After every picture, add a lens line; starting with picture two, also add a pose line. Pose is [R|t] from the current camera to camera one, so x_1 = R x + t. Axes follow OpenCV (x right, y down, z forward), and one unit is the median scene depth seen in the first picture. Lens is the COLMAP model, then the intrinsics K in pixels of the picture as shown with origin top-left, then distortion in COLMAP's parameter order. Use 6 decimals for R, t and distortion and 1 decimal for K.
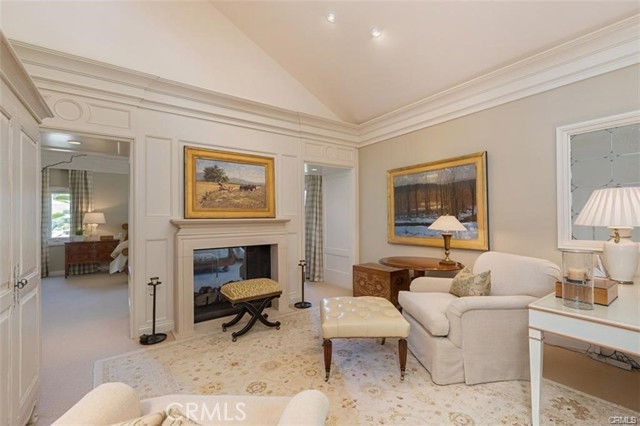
lens RADIAL K [[275.6, 0, 321.1], [0, 275.6, 213.9], [0, 0, 1]] dist [-0.003849, -0.000360]
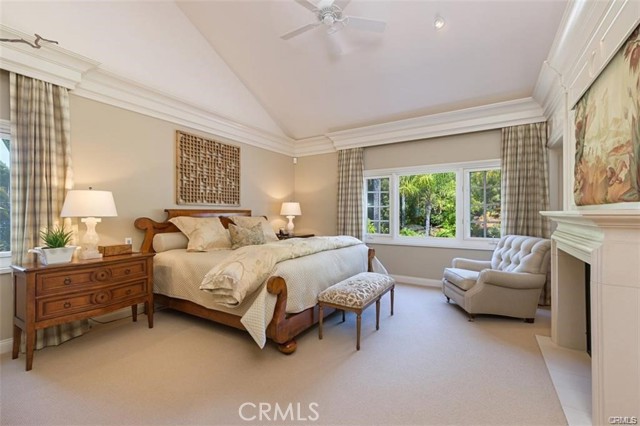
lens RADIAL K [[275.6, 0, 320.8], [0, 275.6, 213.0], [0, 0, 1]] dist [-0.003849, -0.000360]
pose [[0.923697, -0.001031, 0.383122, -0.655909], [-0.001830, 0.999973, 0.007103, 0.024994], [-0.383119, -0.007262, 0.923671, 0.484290]]
